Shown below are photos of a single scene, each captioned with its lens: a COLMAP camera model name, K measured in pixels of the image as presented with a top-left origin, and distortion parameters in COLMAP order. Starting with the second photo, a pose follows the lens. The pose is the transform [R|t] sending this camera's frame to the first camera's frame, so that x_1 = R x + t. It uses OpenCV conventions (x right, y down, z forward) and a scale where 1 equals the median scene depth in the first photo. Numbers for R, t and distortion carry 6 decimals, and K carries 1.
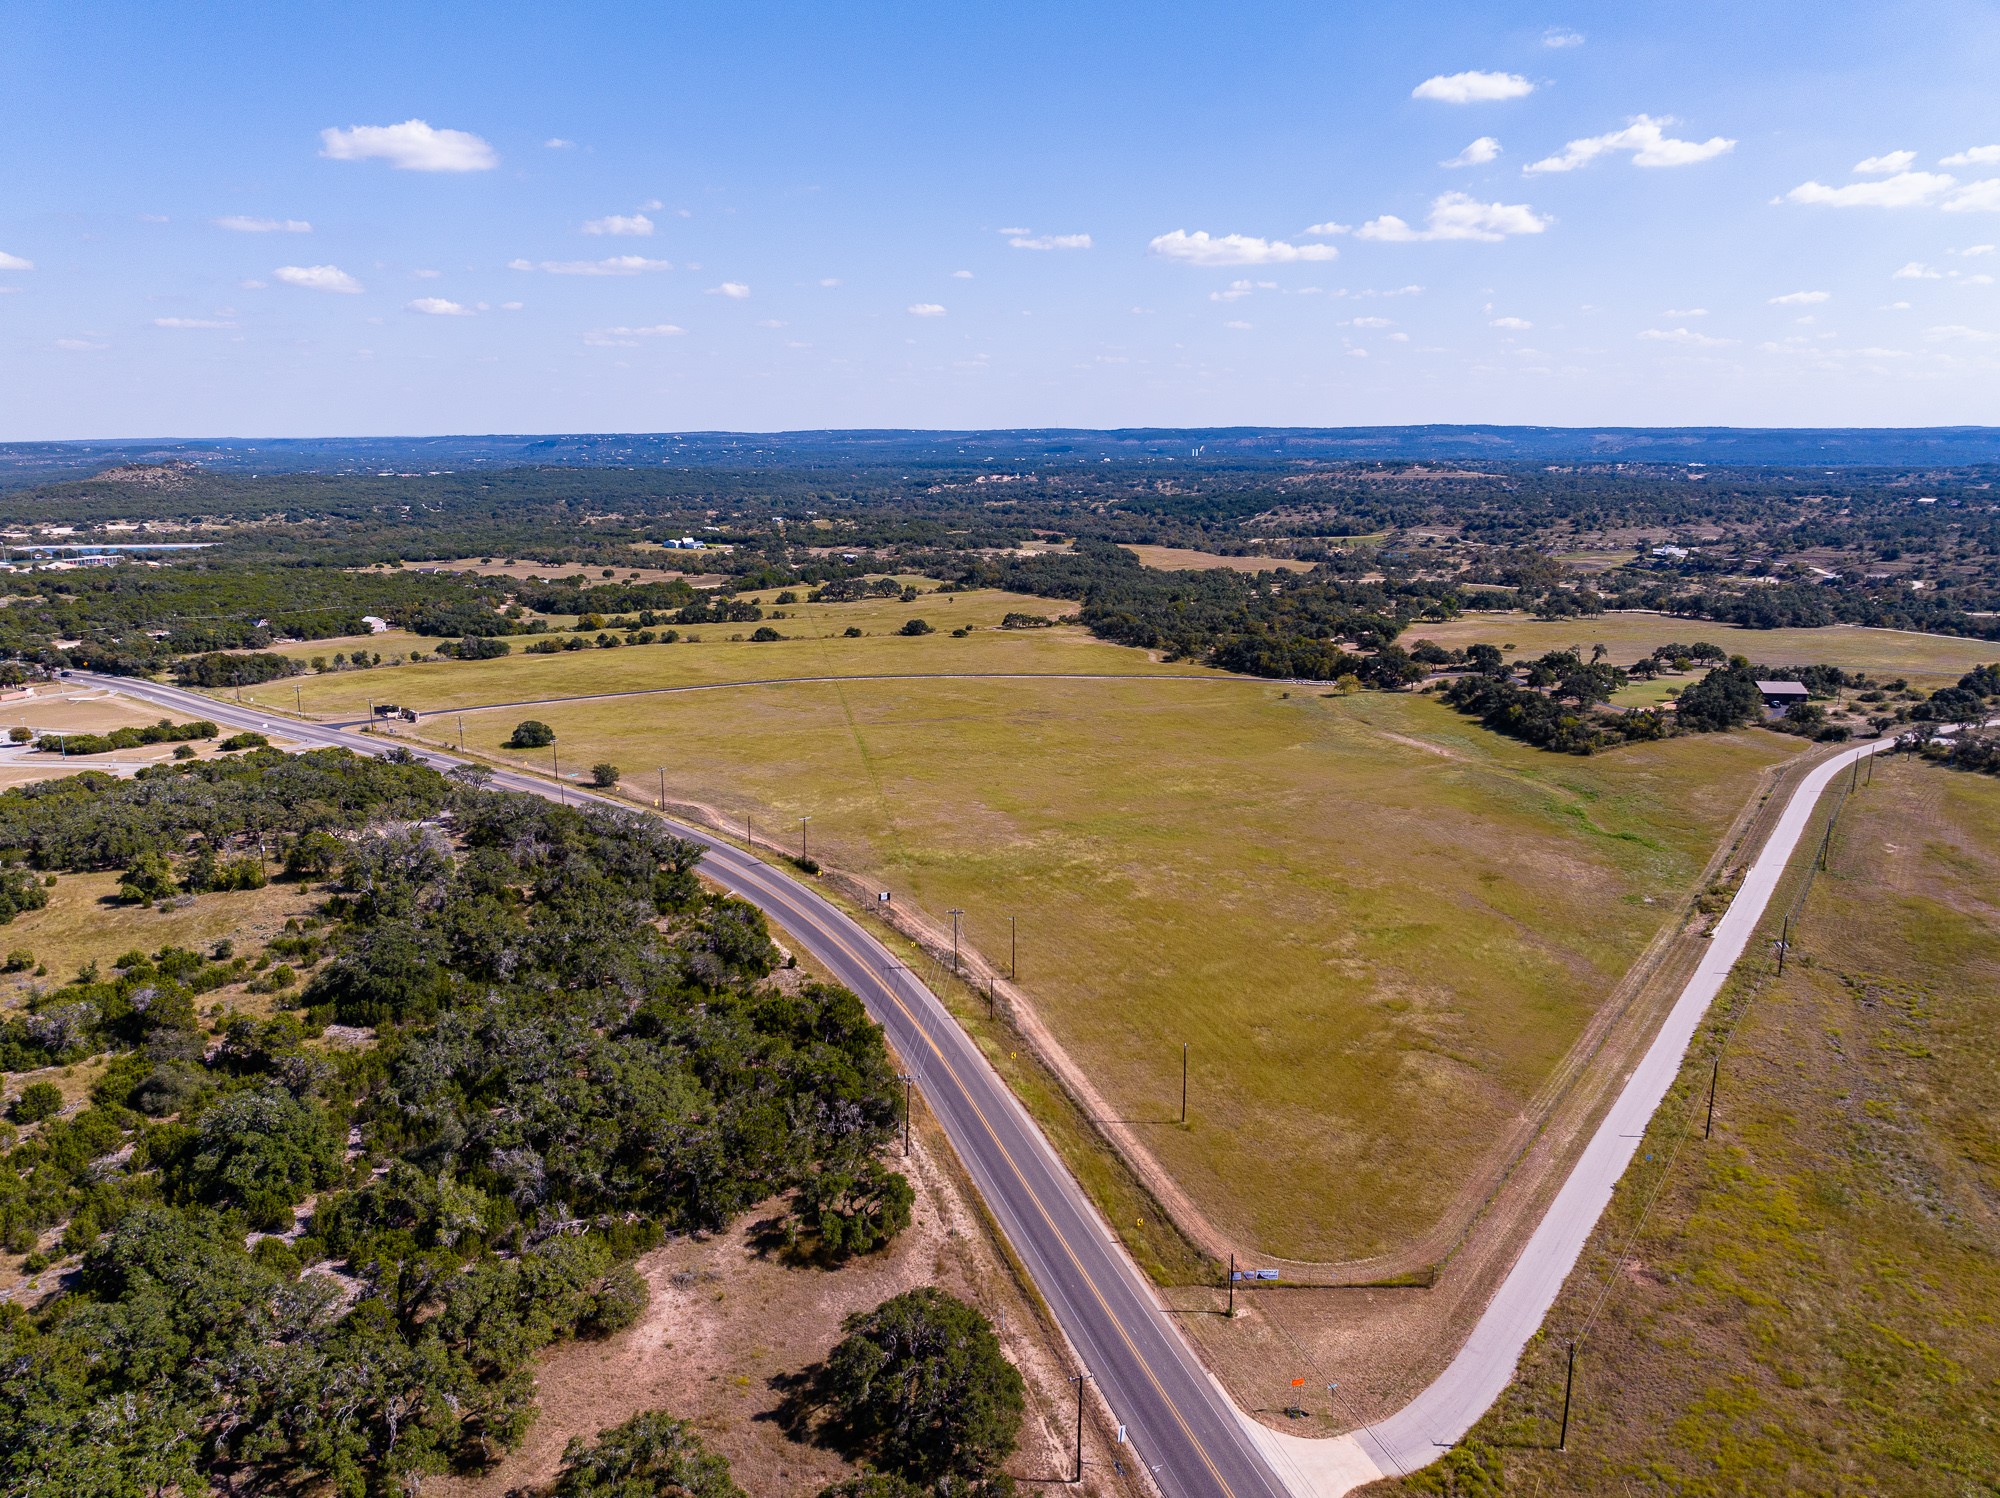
lens RADIAL K [[1390.8, 0, 999.0], [0, 1390.8, 743.6], [0, 0, 1]] dist [-0.040689, -0.000538]
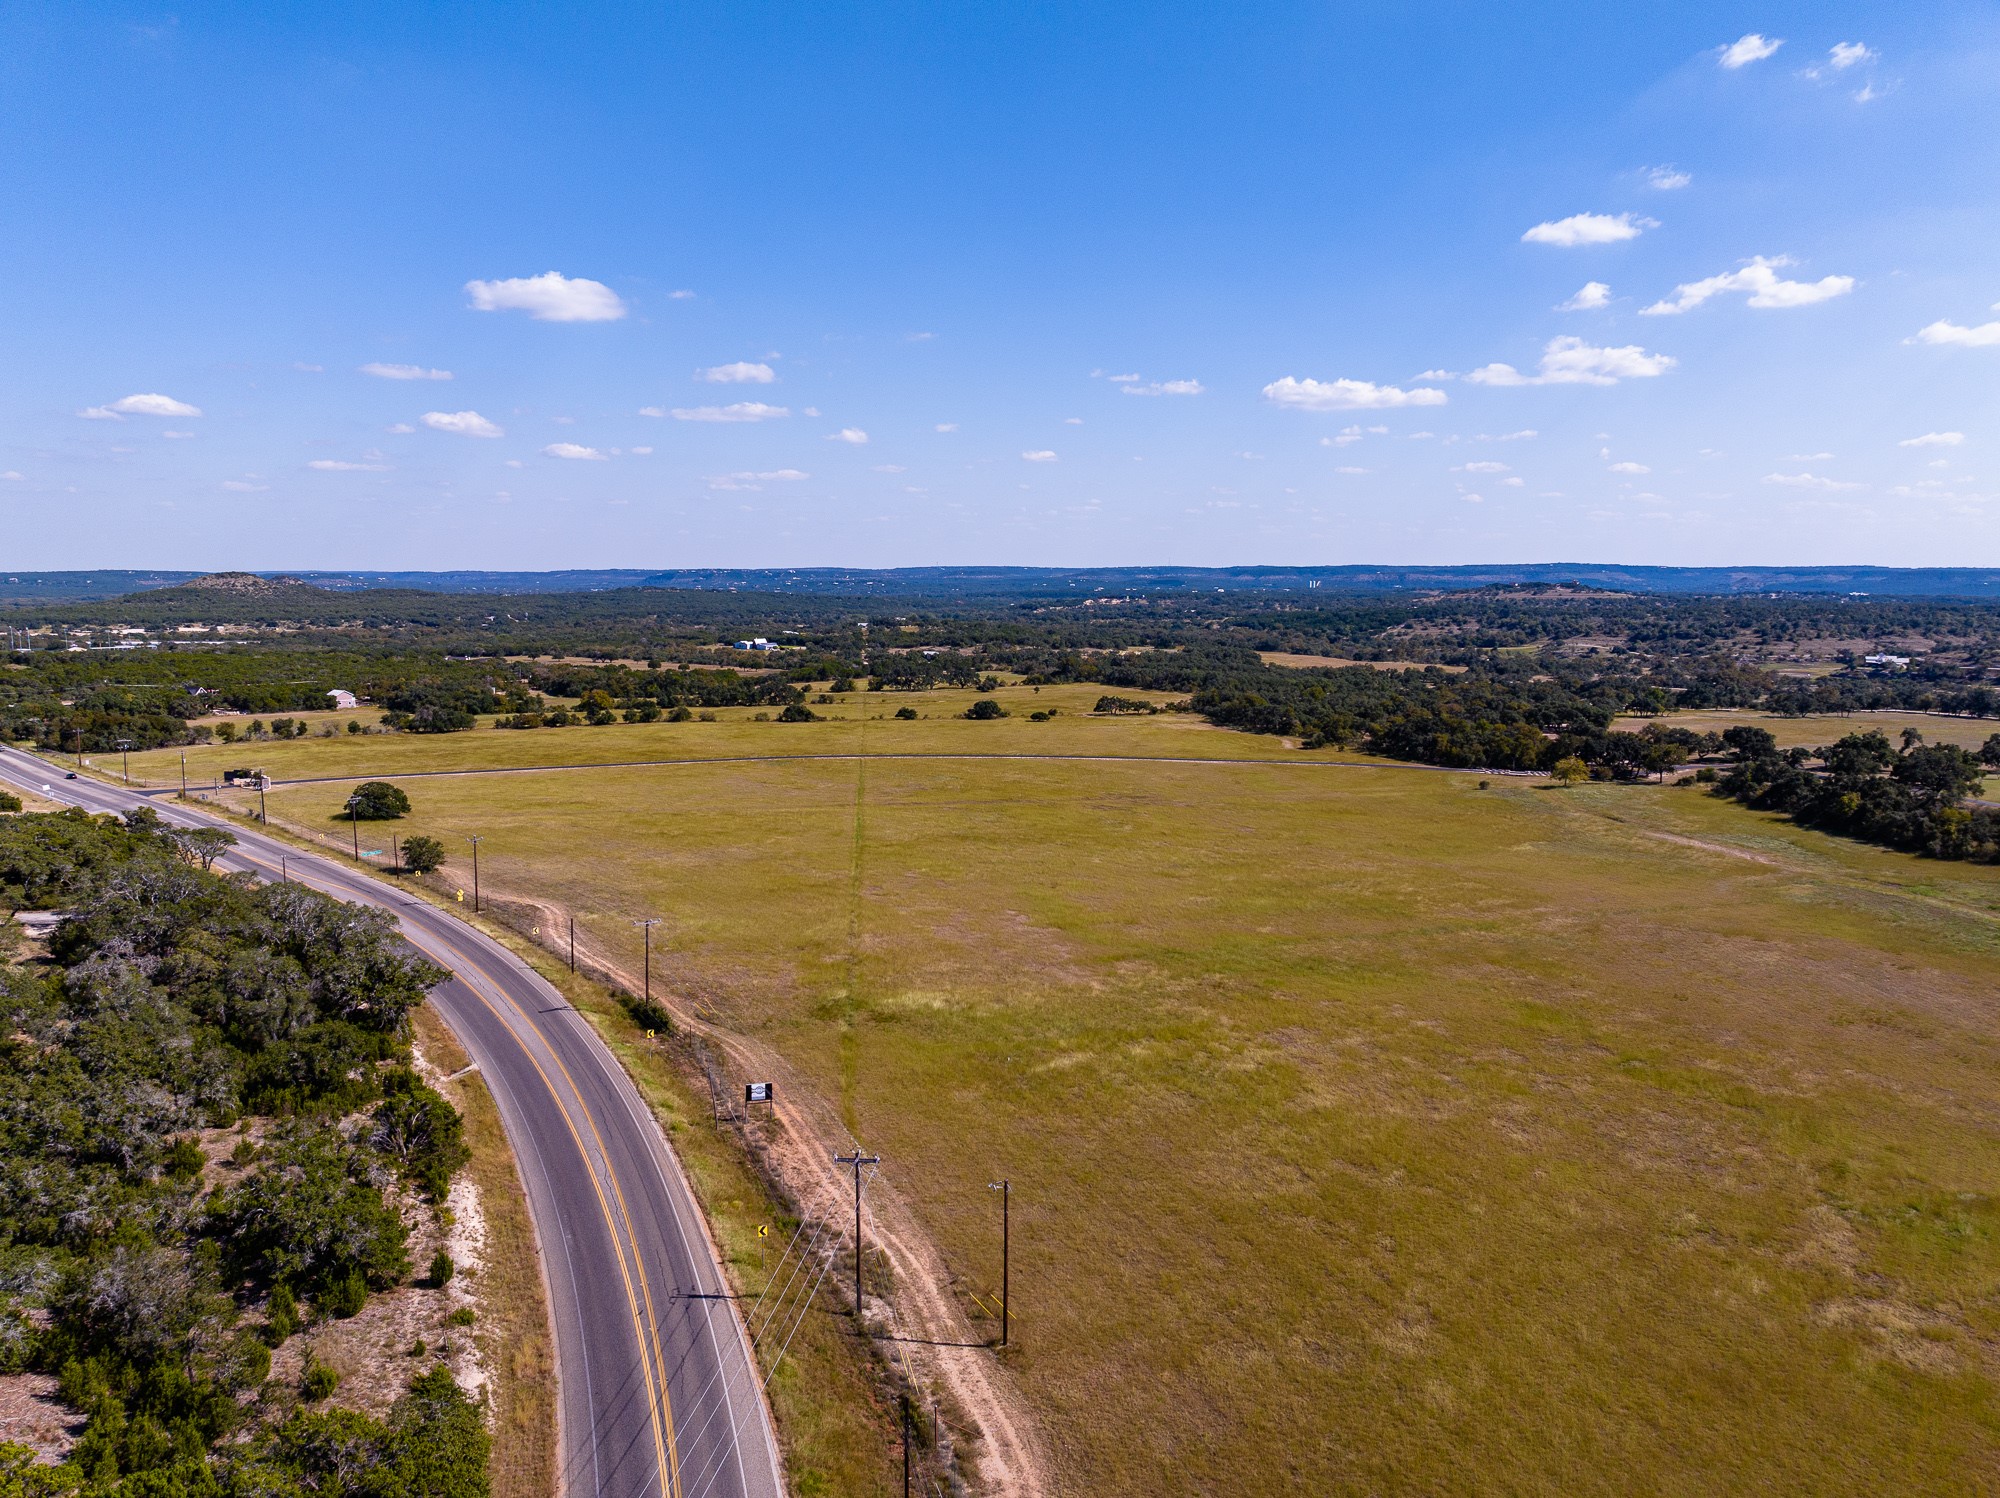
lens RADIAL K [[1056.0, 0, 996.3], [0, 1056.0, 707.5], [0, 0, 1]] dist [-0.019729, -0.002012]
pose [[0.991179, -0.007456, -0.132323, 0.024106], [-0.017878, 0.981769, -0.189234, 0.026991], [0.131321, 0.189931, 0.972975, 0.352160]]
